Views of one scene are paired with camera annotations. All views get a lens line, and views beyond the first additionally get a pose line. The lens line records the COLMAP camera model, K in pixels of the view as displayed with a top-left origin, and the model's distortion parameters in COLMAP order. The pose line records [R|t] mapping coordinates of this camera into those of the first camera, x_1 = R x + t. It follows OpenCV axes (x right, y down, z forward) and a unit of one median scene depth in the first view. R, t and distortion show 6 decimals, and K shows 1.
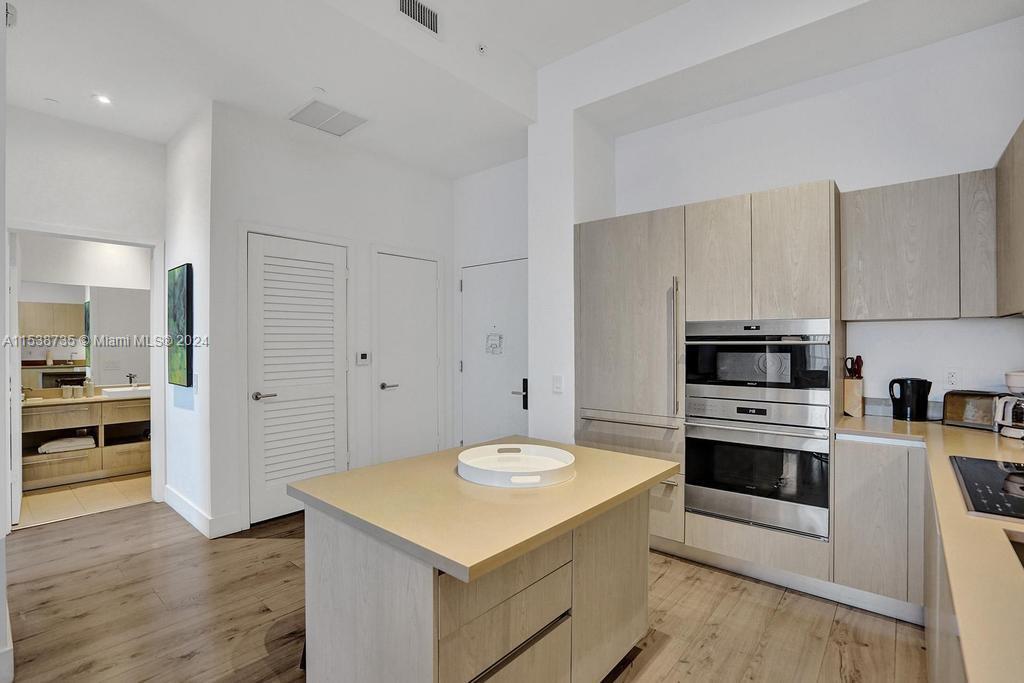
lens RADIAL K [[479.8, 0, 512.5], [0, 479.8, 343.5], [0, 0, 1]] dist [-0.060273, 0.024876]
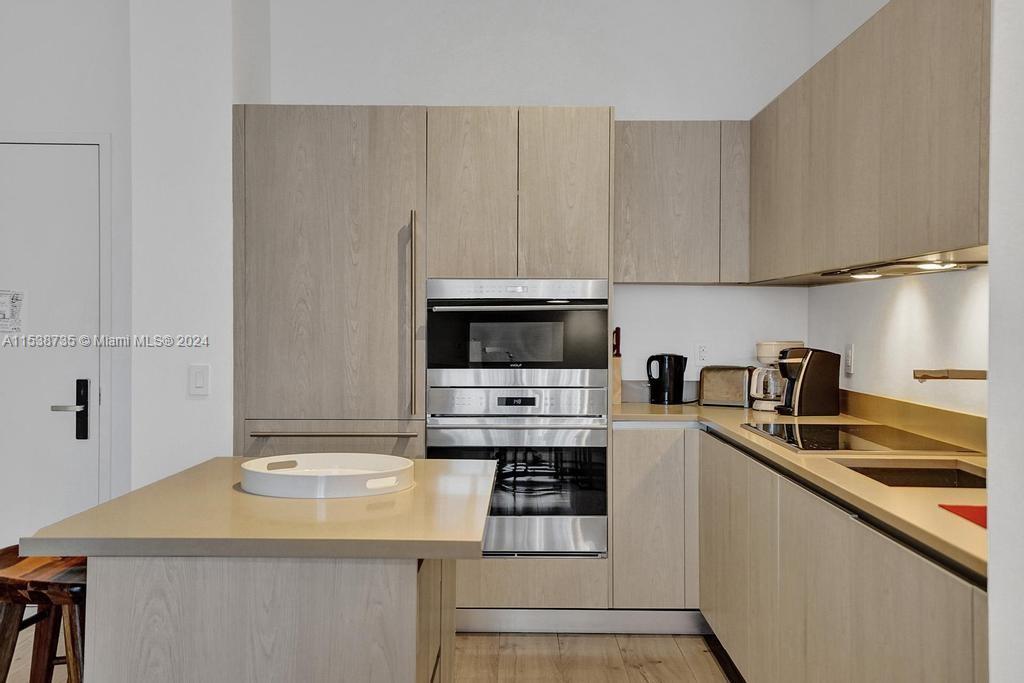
lens RADIAL K [[1008.3, 0, 498.1], [0, 1008.3, 336.4], [0, 0, 1]] dist [0.047397, 0.010372]
pose [[0.770594, -0.003585, 0.637316, -0.496635], [-0.002034, 0.999965, 0.008085, 0.026981], [-0.637323, -0.007527, 0.770560, -0.189395]]
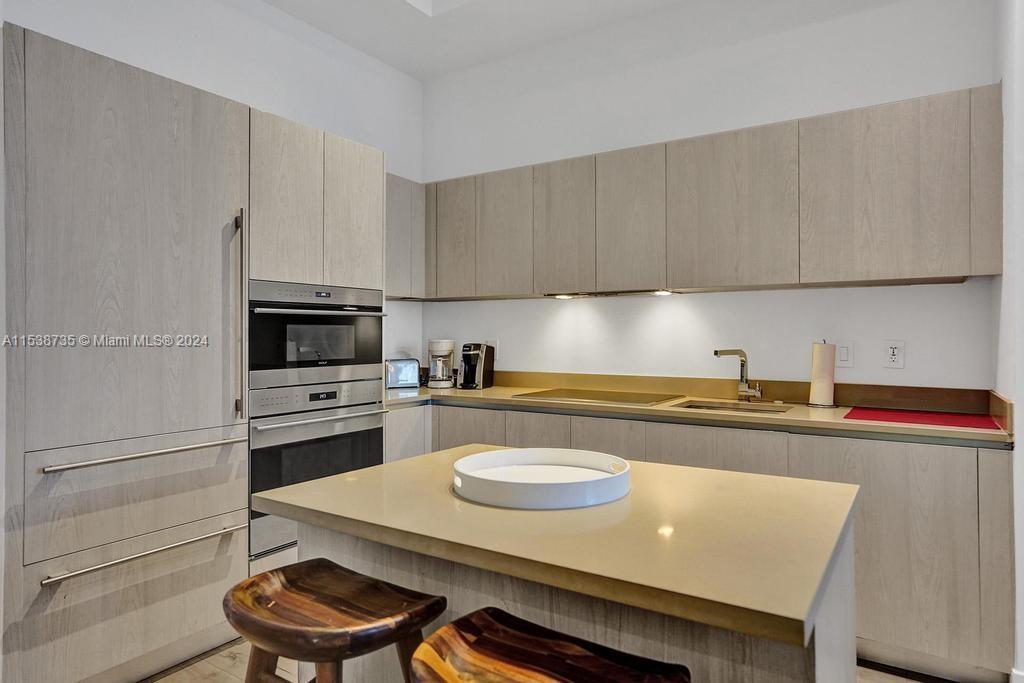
lens RADIAL K [[622.2, 0, 510.0], [0, 622.2, 330.2], [0, 0, 1]] dist [-0.016221, -0.001617]
pose [[-0.110200, 0.010687, 0.993852, -0.566236], [0.007539, 0.999922, -0.009916, 0.039798], [-0.993881, 0.006400, -0.110272, 0.752950]]
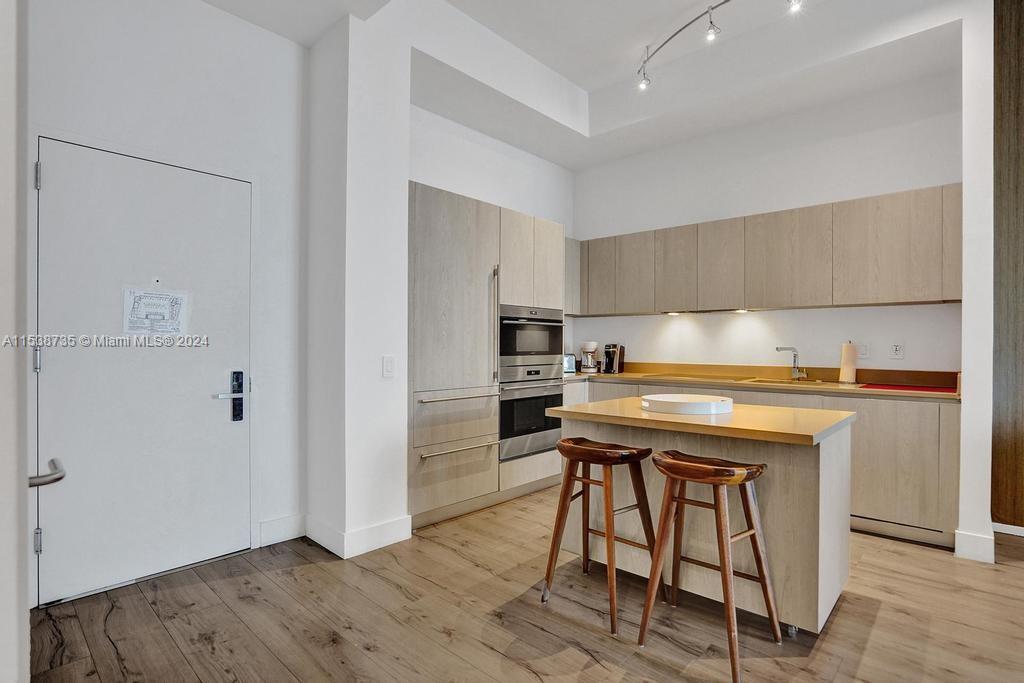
lens RADIAL K [[507.9, 0, 514.5], [0, 507.9, 346.9], [0, 0, 1]] dist [-0.043910, 0.001220]
pose [[0.047246, 0.000045, 0.998883, -0.935762], [0.001177, 0.999999, -0.000100, 0.063982], [-0.998883, 0.001181, 0.047246, 0.931064]]
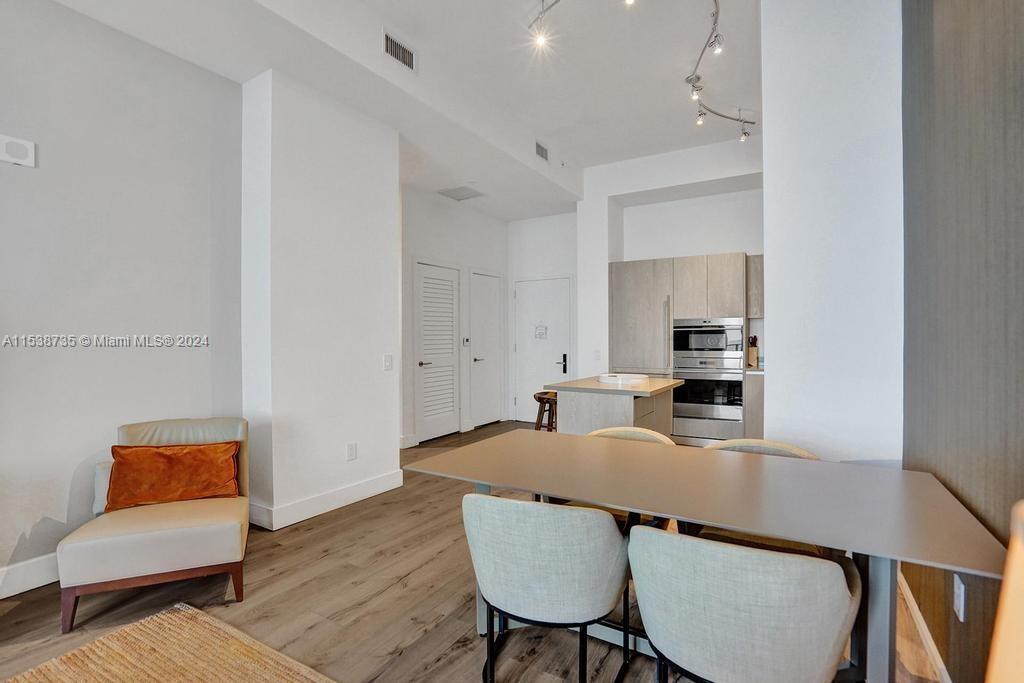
lens RADIAL K [[479.8, 0, 512.5], [0, 479.8, 343.5], [0, 0, 1]] dist [-0.060273, 0.024876]
pose [[0.987741, -0.005311, 0.156012, -0.603058], [0.003929, 0.999950, 0.009166, 0.035554], [-0.156053, -0.008441, 0.987713, -0.837460]]
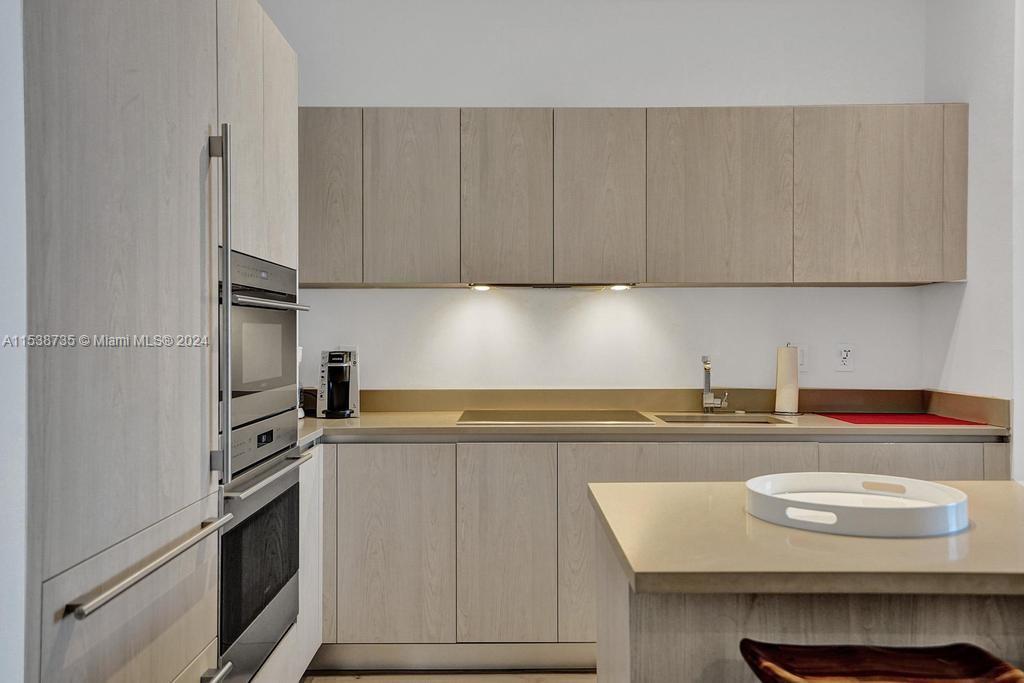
lens RADIAL K [[850.5, 0, 511.3], [0, 850.5, 335.1], [0, 0, 1]] dist [0.035398, 0.002596]
pose [[-0.643443, 0.006175, 0.765469, -0.344802], [0.008958, 0.999960, -0.000537, 0.033533], [-0.765441, 0.006511, -0.643473, 1.310304]]
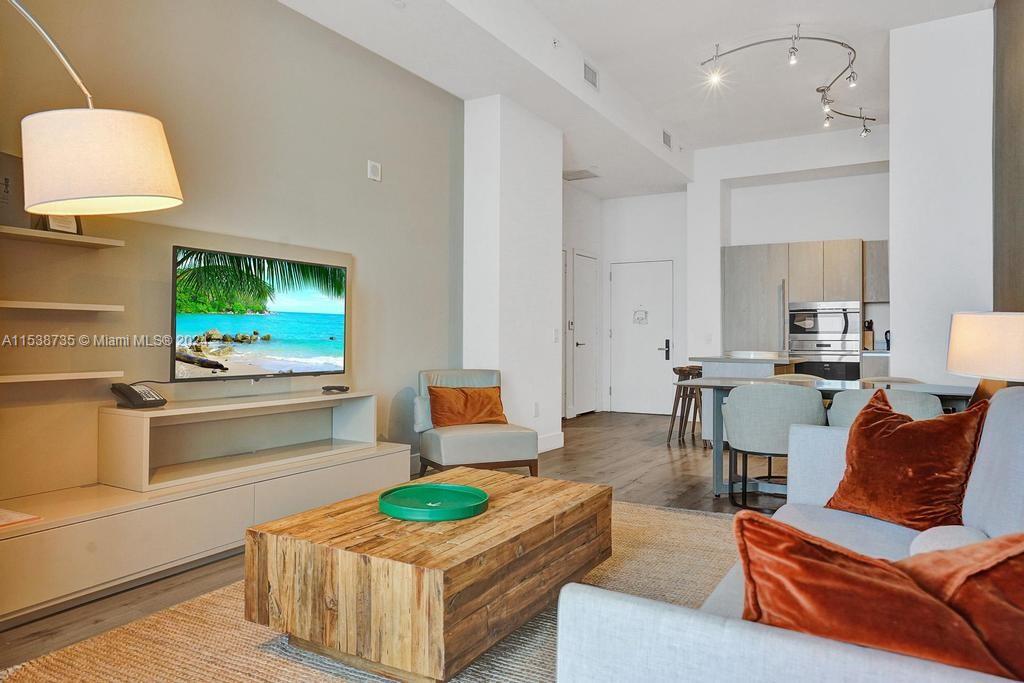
lens RADIAL K [[693.0, 0, 514.5], [0, 693.0, 325.3], [0, 0, 1]] dist [0.008010, 0.002015]
pose [[0.983176, 0.008827, 0.182447, -1.309272], [-0.004931, 0.999750, -0.021800, 0.120295], [-0.182593, 0.020534, 0.982974, -1.653458]]
